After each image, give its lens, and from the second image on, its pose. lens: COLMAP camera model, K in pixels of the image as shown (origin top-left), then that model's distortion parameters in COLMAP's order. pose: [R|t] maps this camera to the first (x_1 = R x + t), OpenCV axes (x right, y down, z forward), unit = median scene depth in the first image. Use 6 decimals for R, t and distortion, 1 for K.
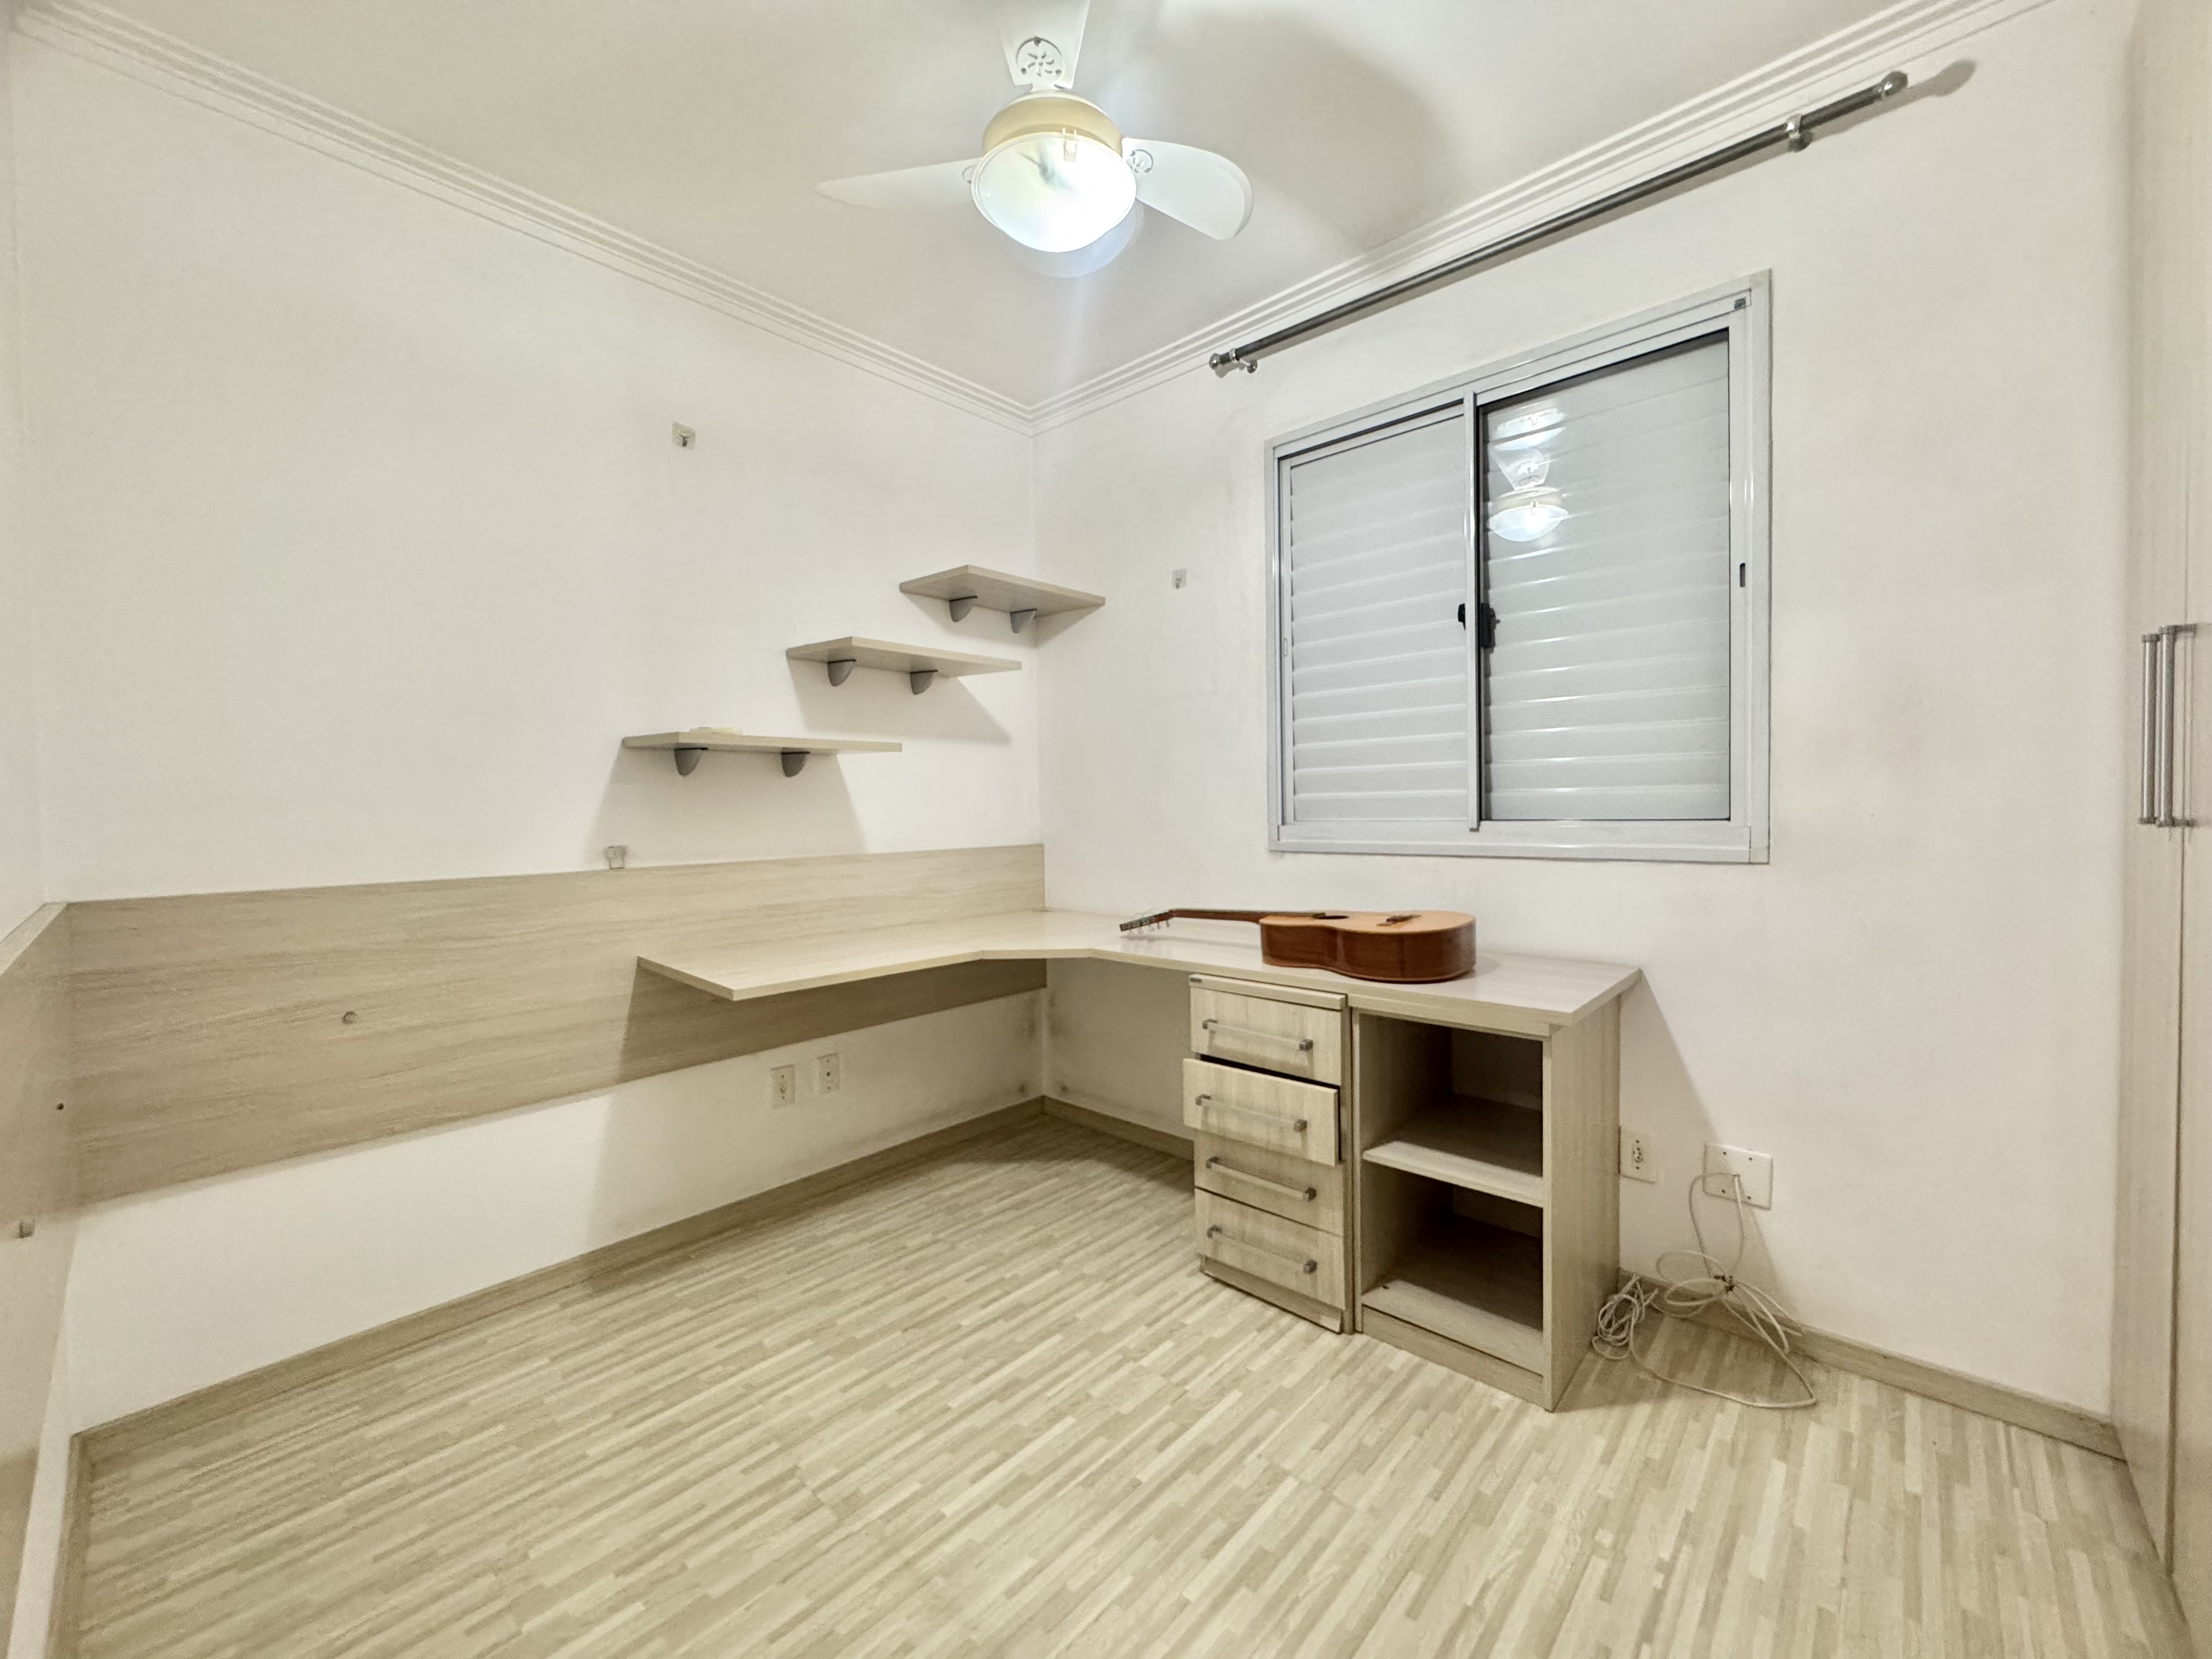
lens RADIAL K [[883.1, 0, 1106.0], [0, 883.1, 821.5], [0, 0, 1]] dist [-0.003608, 0.000657]
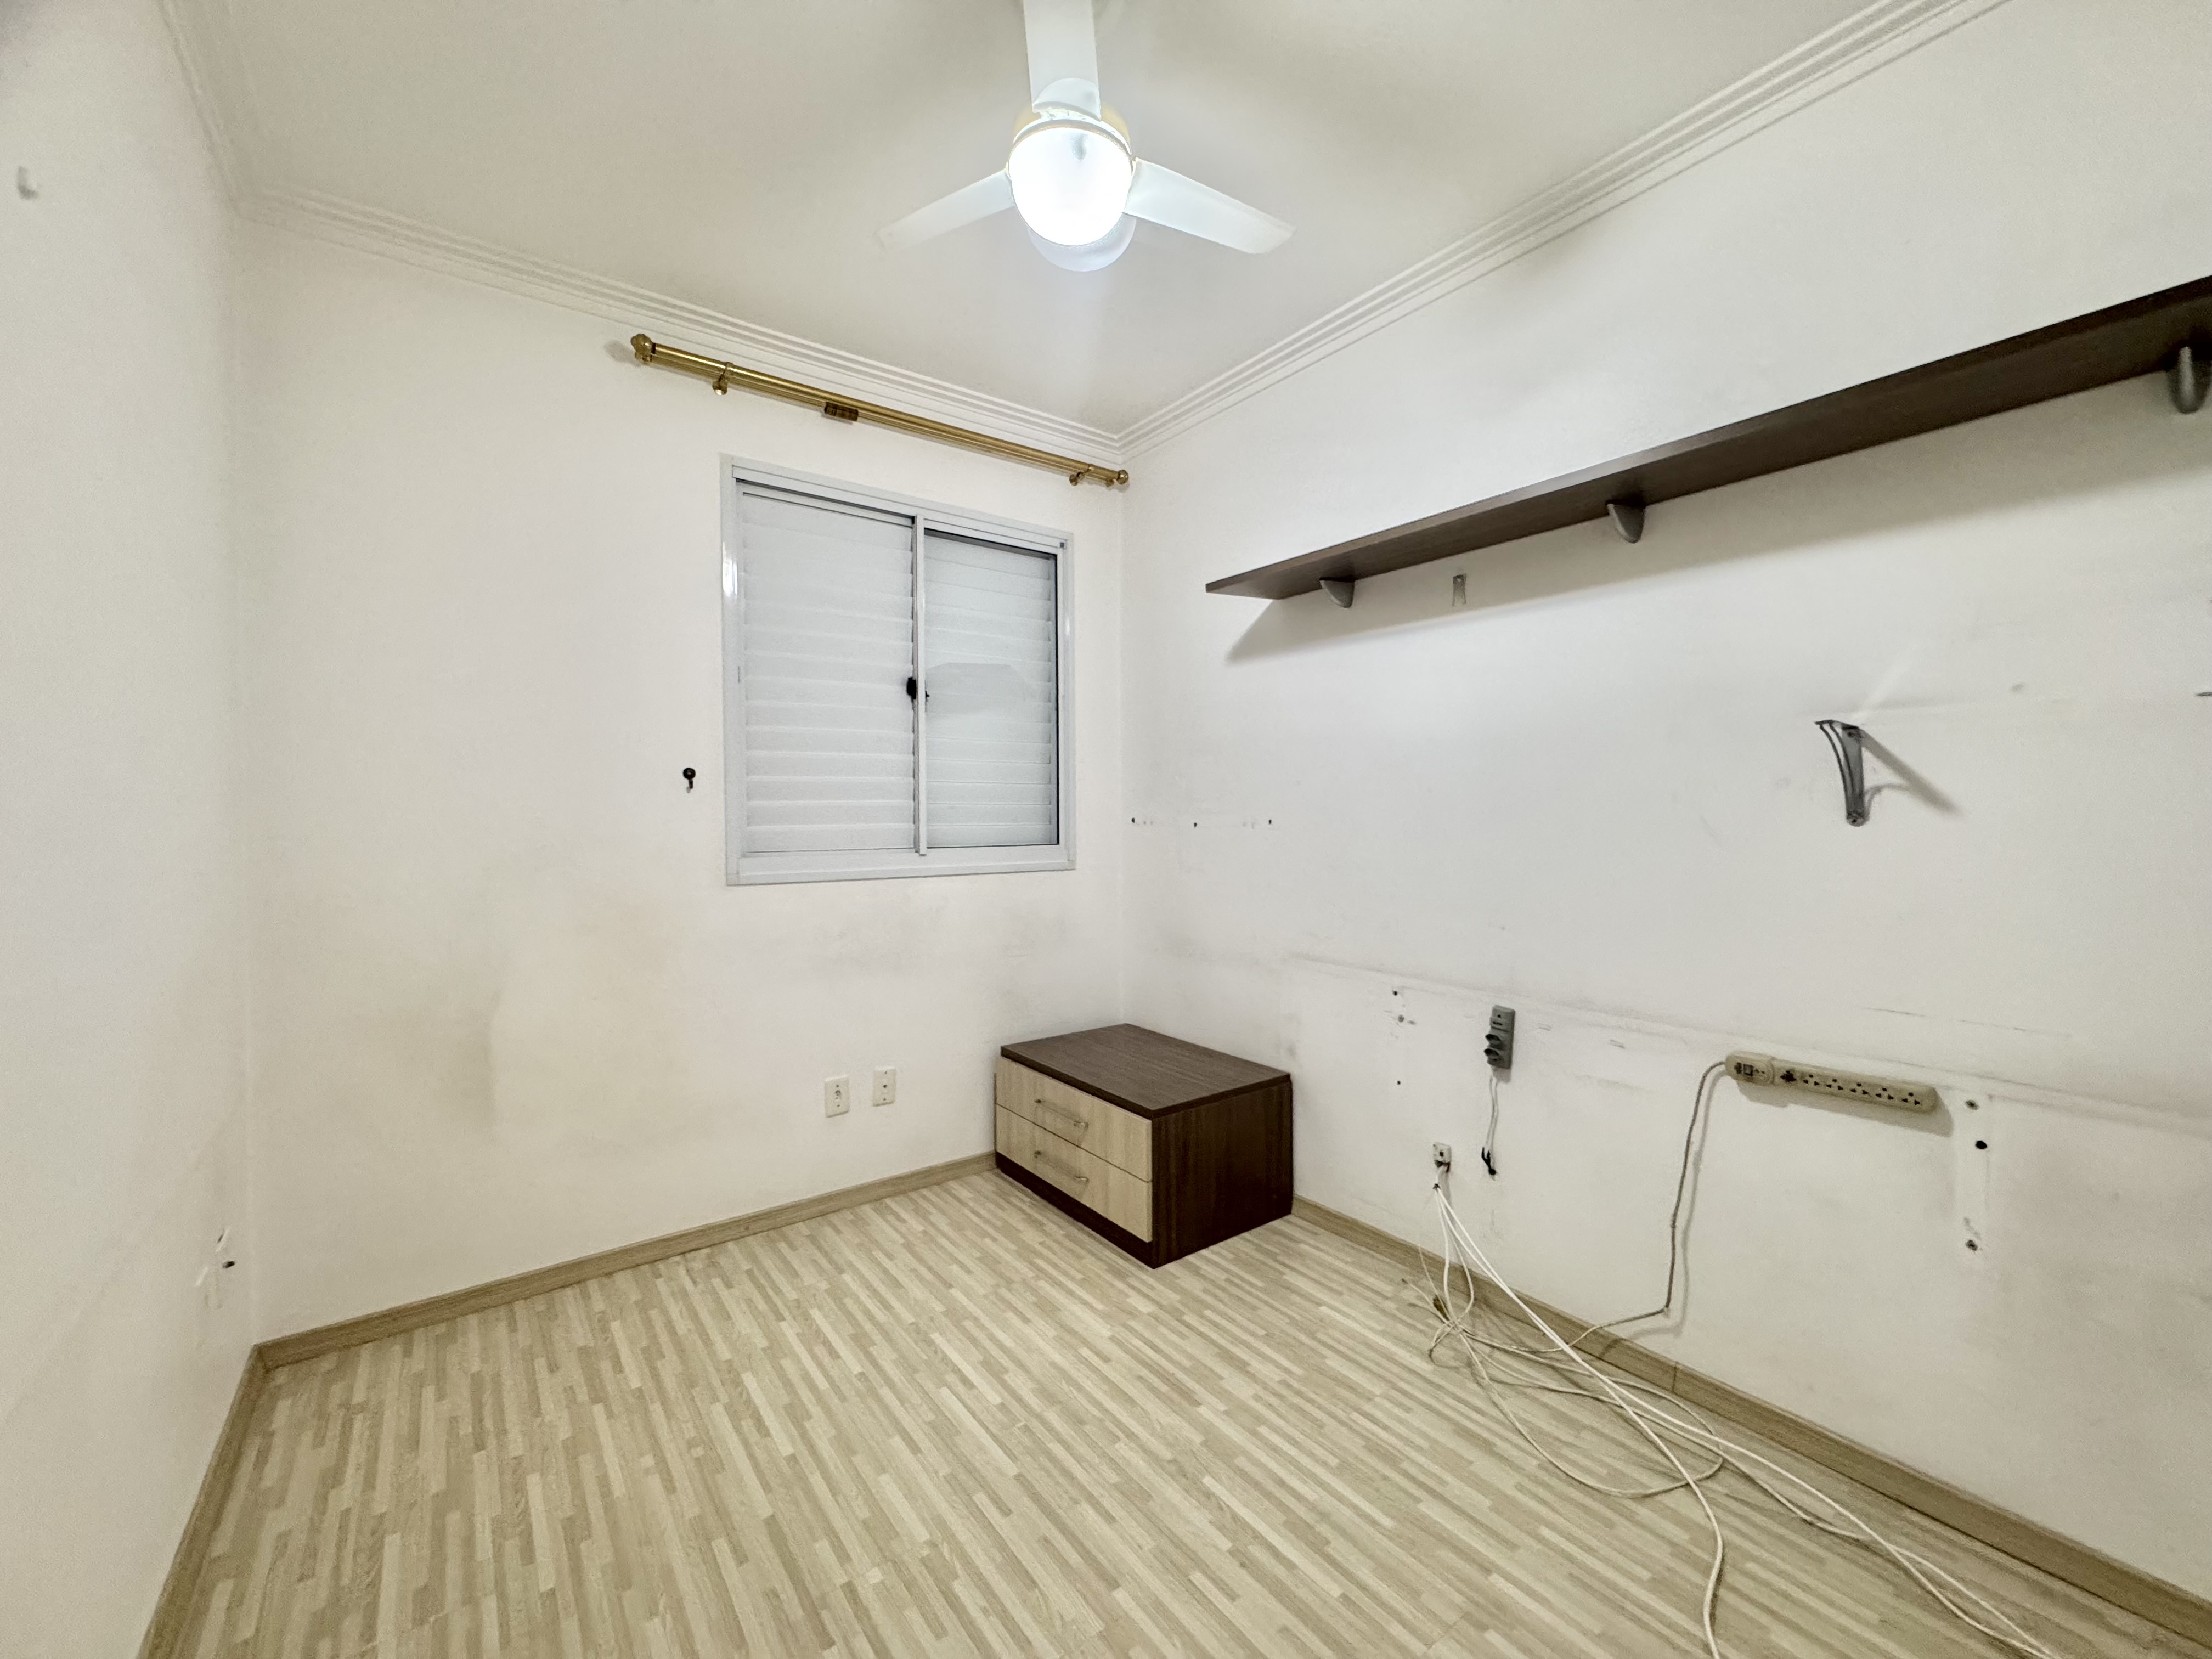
lens RADIAL K [[883.1, 0, 1104.5], [0, 883.1, 825.9], [0, 0, 1]] dist [-0.003608, 0.000657]
pose [[0.191635, 0.006544, 0.981444, -0.838929], [0.018152, 0.999783, -0.010210, -0.015708], [-0.981298, 0.019771, 0.191475, 0.522287]]
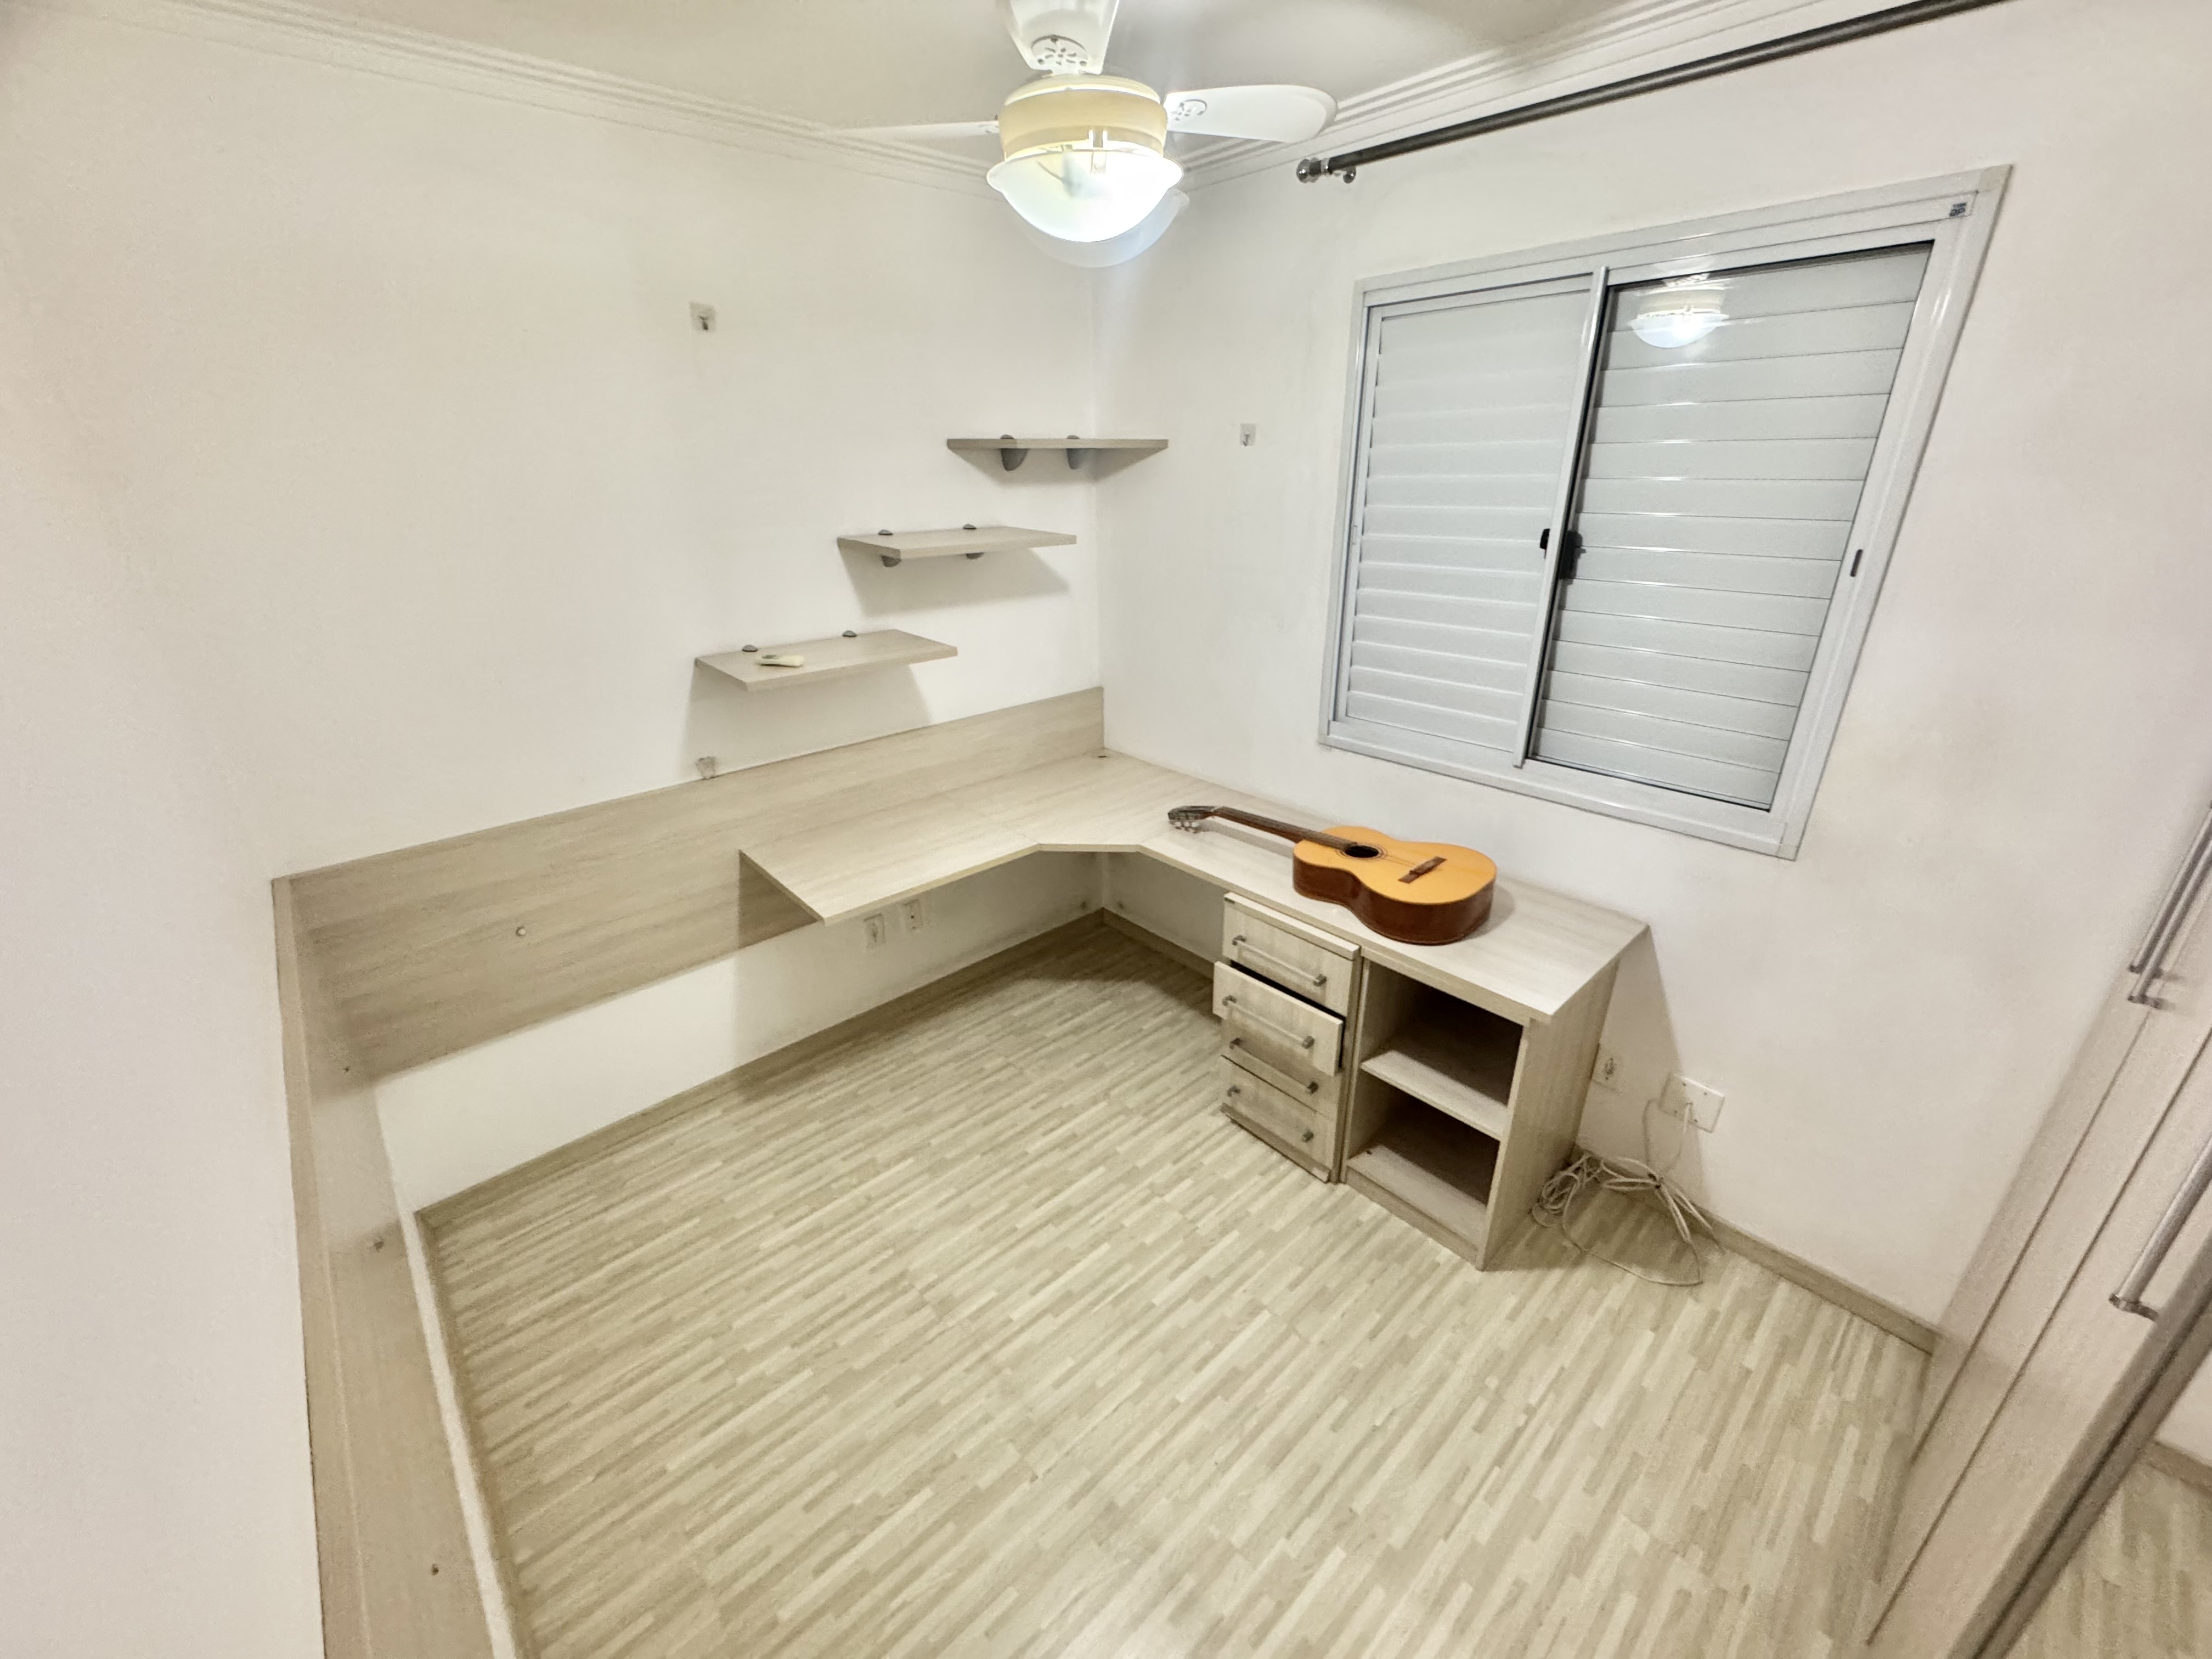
lens RADIAL K [[883.1, 0, 1106.1], [0, 883.1, 822.1], [0, 0, 1]] dist [-0.003608, 0.000657]
pose [[0.995840, 0.035390, -0.083970, 0.037875], [-0.002465, 0.931625, 0.363414, -0.315181], [0.091089, -0.361695, 0.927836, -0.001727]]
